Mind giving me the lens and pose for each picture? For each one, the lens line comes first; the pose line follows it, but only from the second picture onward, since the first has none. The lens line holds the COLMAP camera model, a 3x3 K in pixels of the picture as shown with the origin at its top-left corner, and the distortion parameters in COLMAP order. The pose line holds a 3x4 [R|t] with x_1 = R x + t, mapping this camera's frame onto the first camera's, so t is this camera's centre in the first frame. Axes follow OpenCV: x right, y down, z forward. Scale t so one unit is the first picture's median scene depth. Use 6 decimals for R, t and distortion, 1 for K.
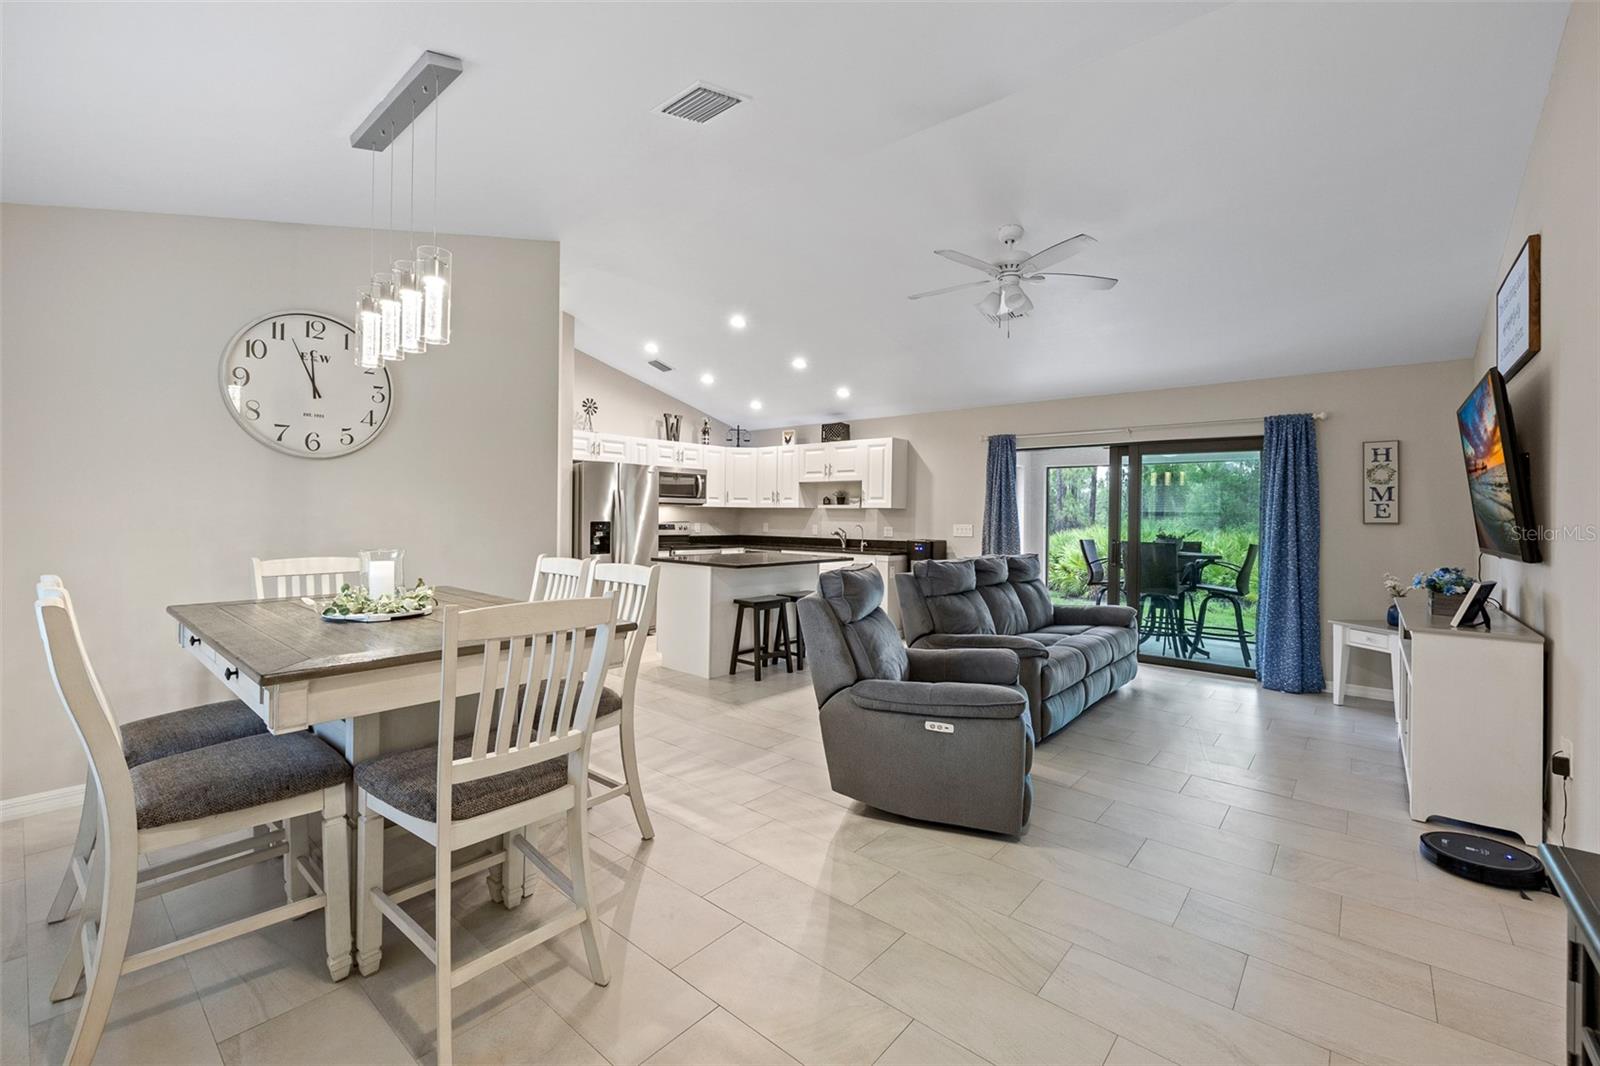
lens RADIAL K [[672.0, 0, 779.0], [0, 672.0, 520.4], [0, 0, 1]] dist [0.000287, -0.000002]
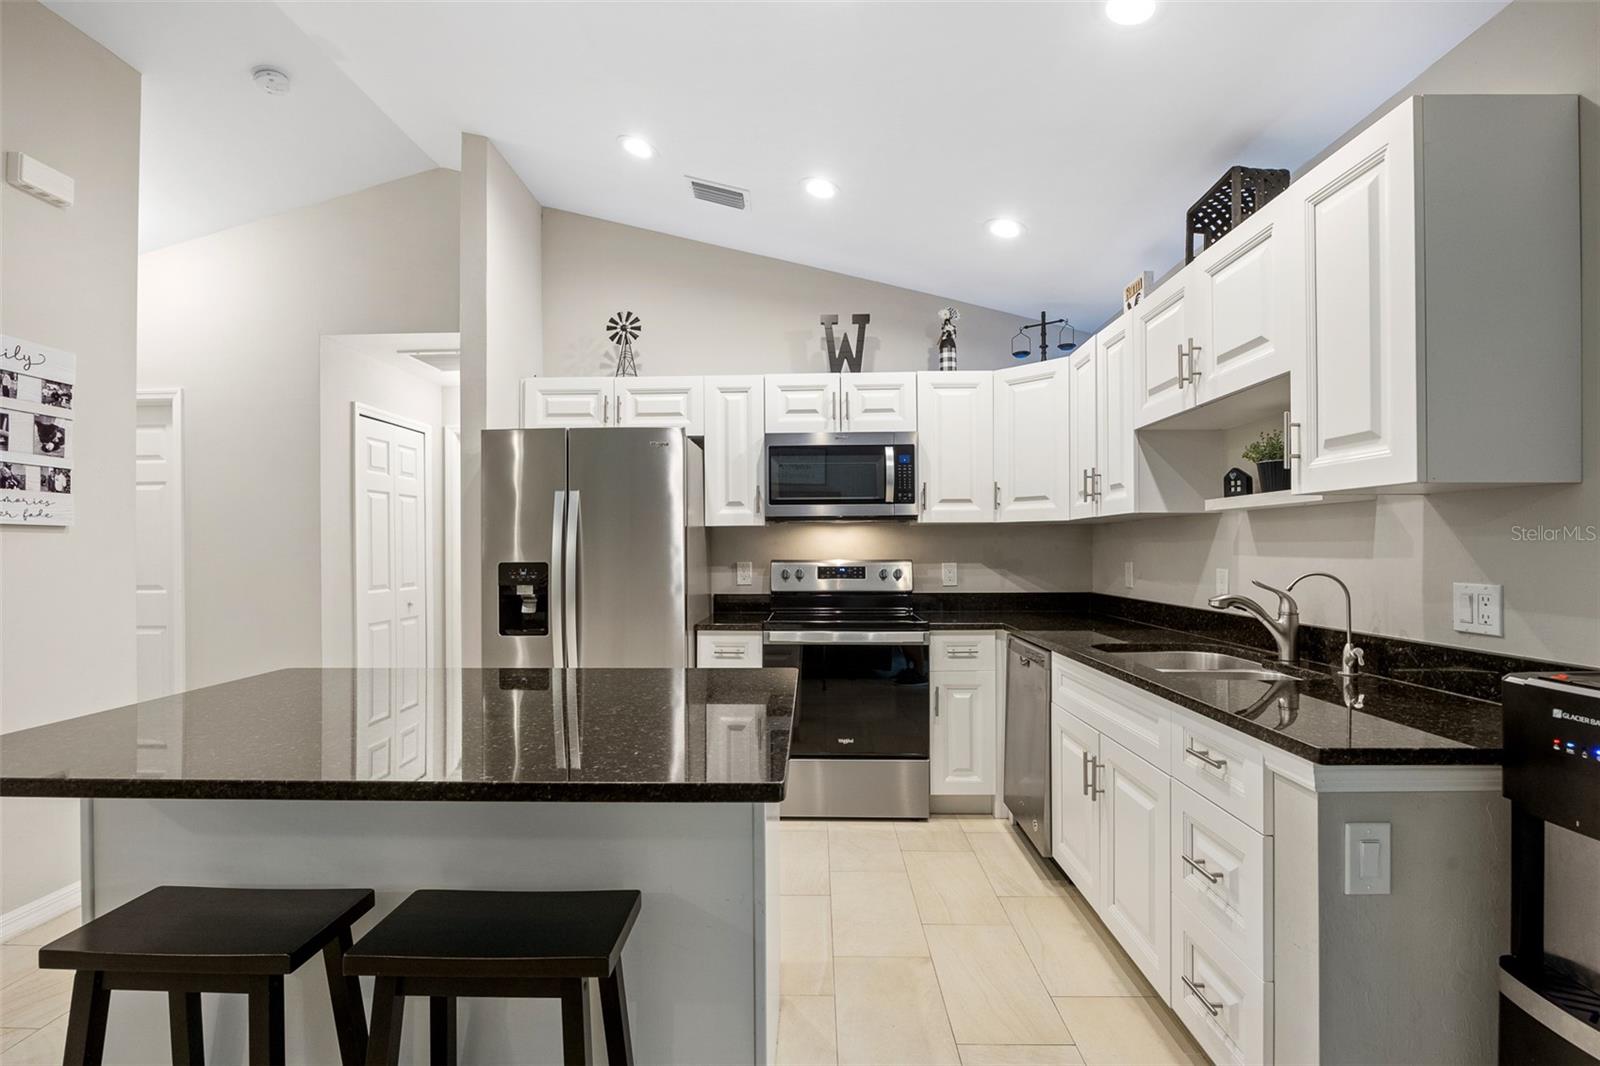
lens RADIAL K [[744.9, 0, 800.2], [0, 744.9, 544.7], [0, 0, 1]] dist [-0.010076, -0.000476]
pose [[0.644680, -0.020399, -0.764180, 0.199858], [0.009474, 0.999780, -0.018696, 0.000608], [0.764394, 0.004813, 0.644732, 0.701163]]
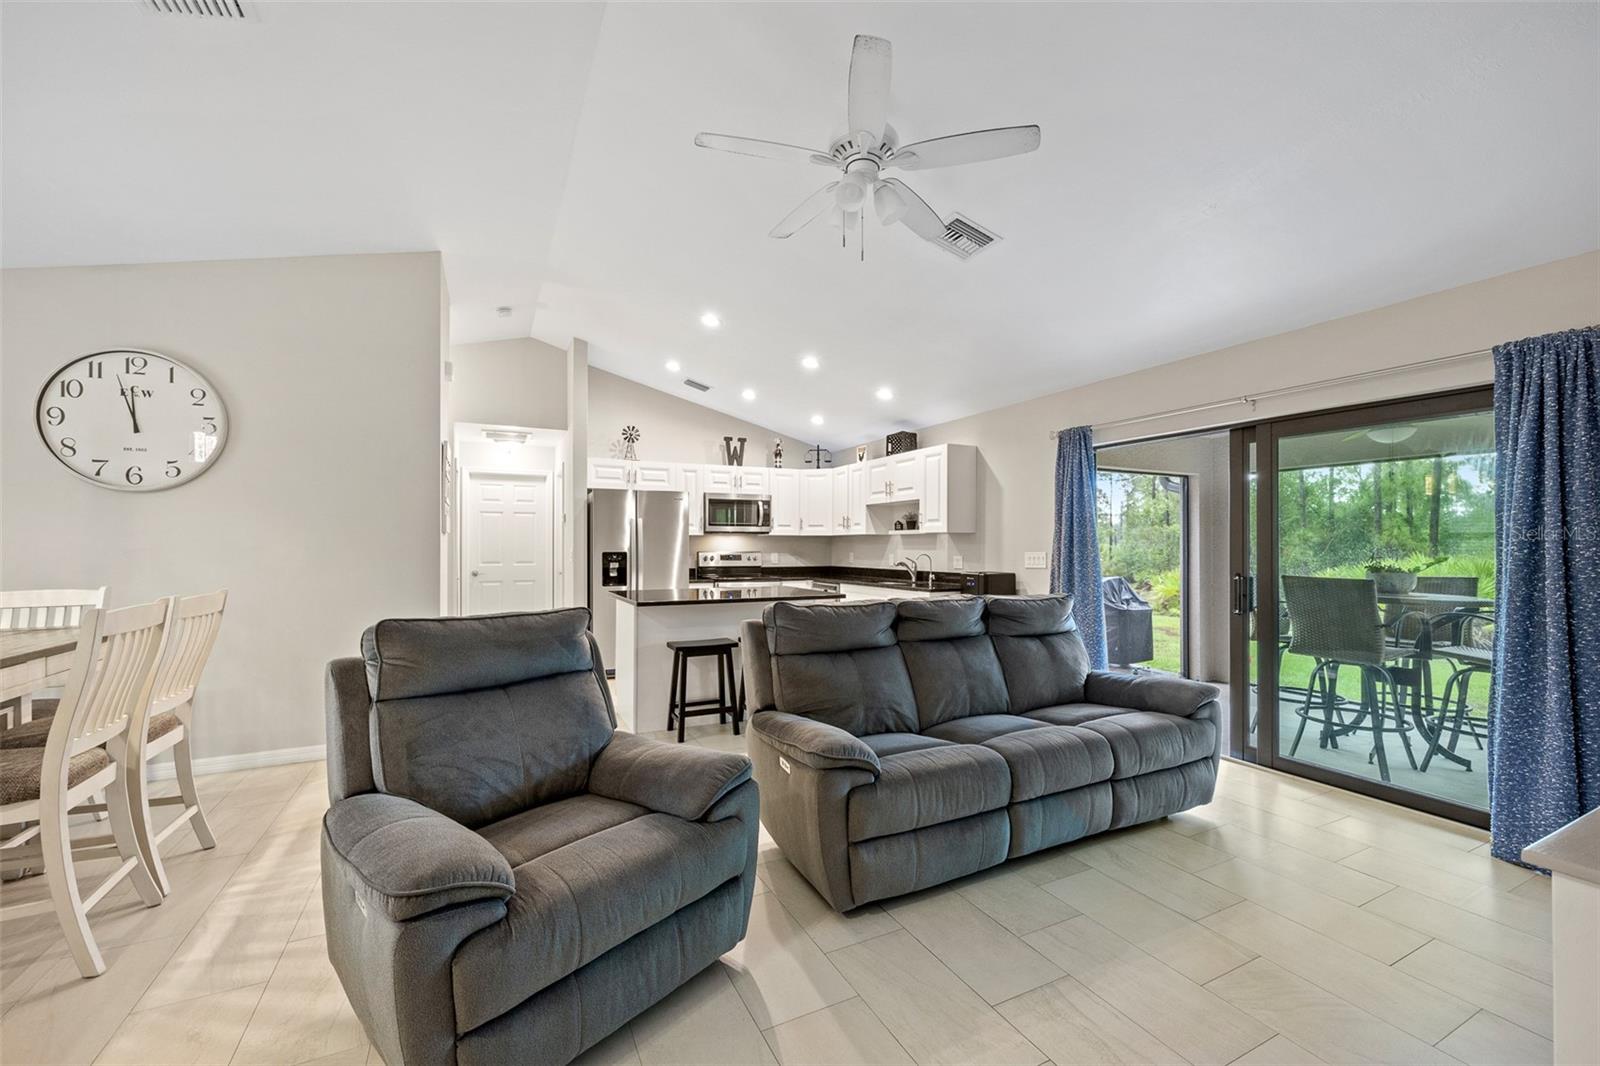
lens RADIAL K [[640.3, 0, 799.1], [0, 640.3, 547.6], [0, 0, 1]] dist [-0.001925, -0.000236]
pose [[0.925027, -0.010845, -0.379746, 0.275796], [0.008346, 0.999931, -0.008227, 0.004241], [0.379809, 0.004440, 0.925054, 0.219802]]
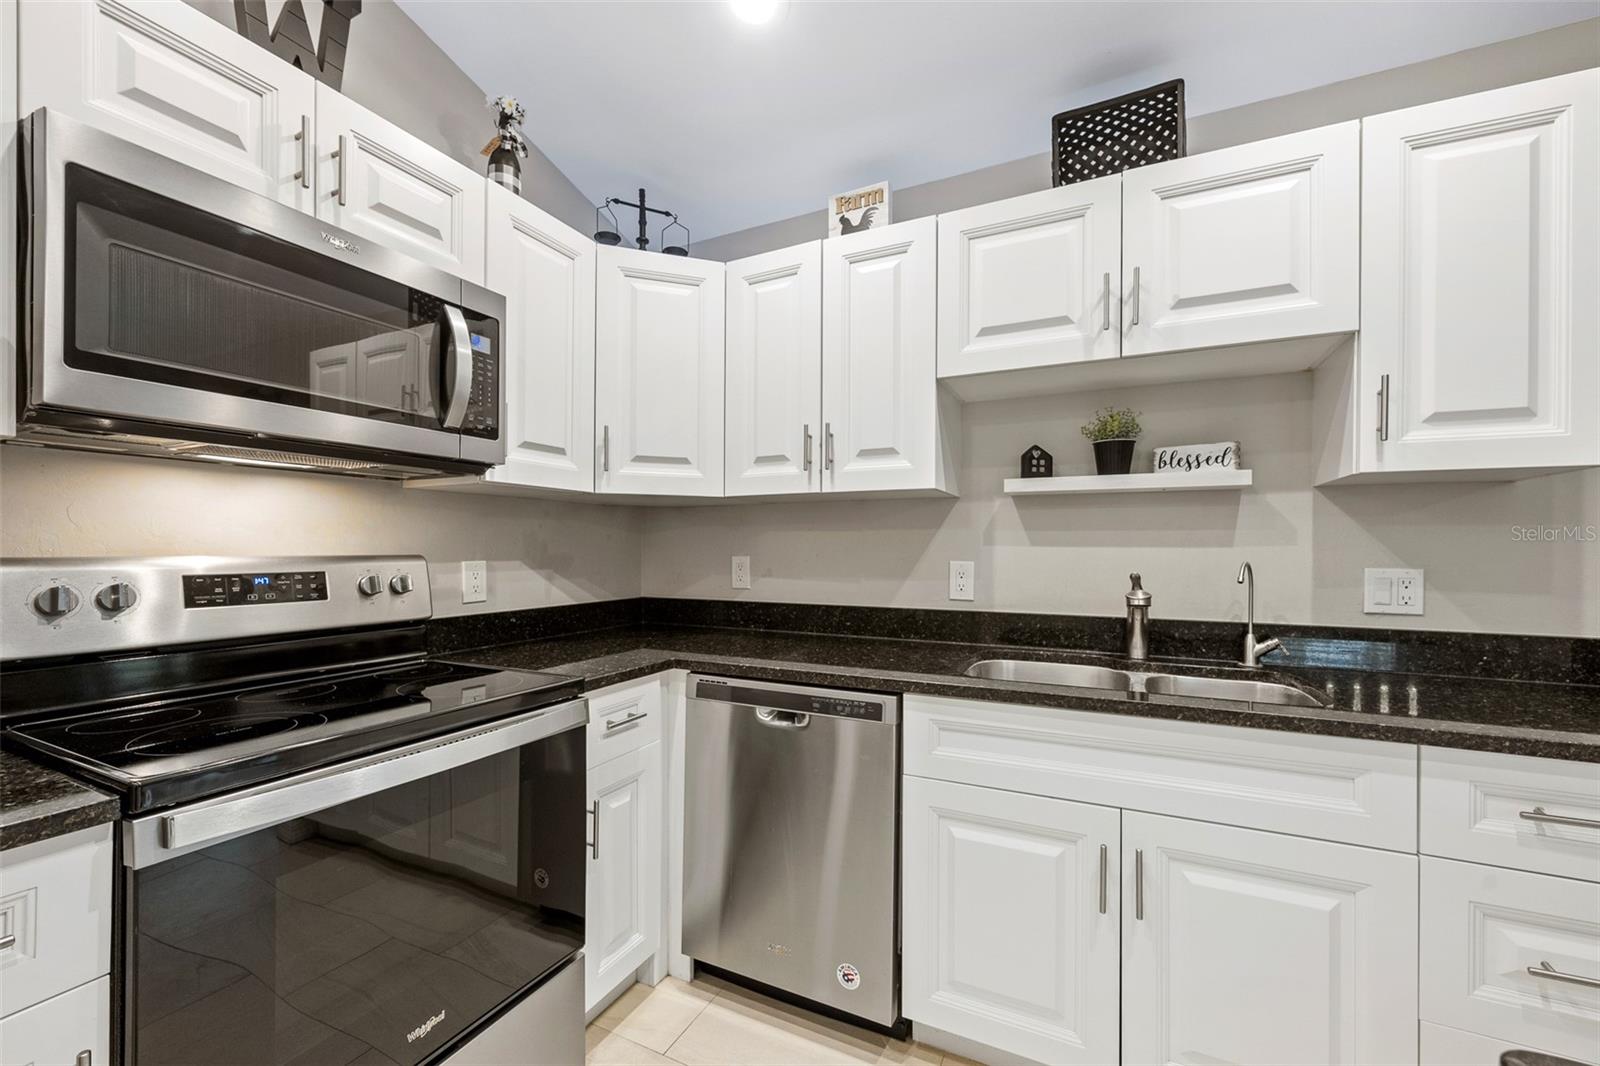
lens RADIAL K [[640.3, 0, 799.1], [0, 640.3, 547.6], [0, 0, 1]] dist [-0.001925, -0.000236]
pose [[0.964180, -0.010767, 0.265028, -0.078764], [0.011202, 0.999937, -0.000128, 0.000953], [-0.265010, 0.003093, 0.964241, 0.844486]]
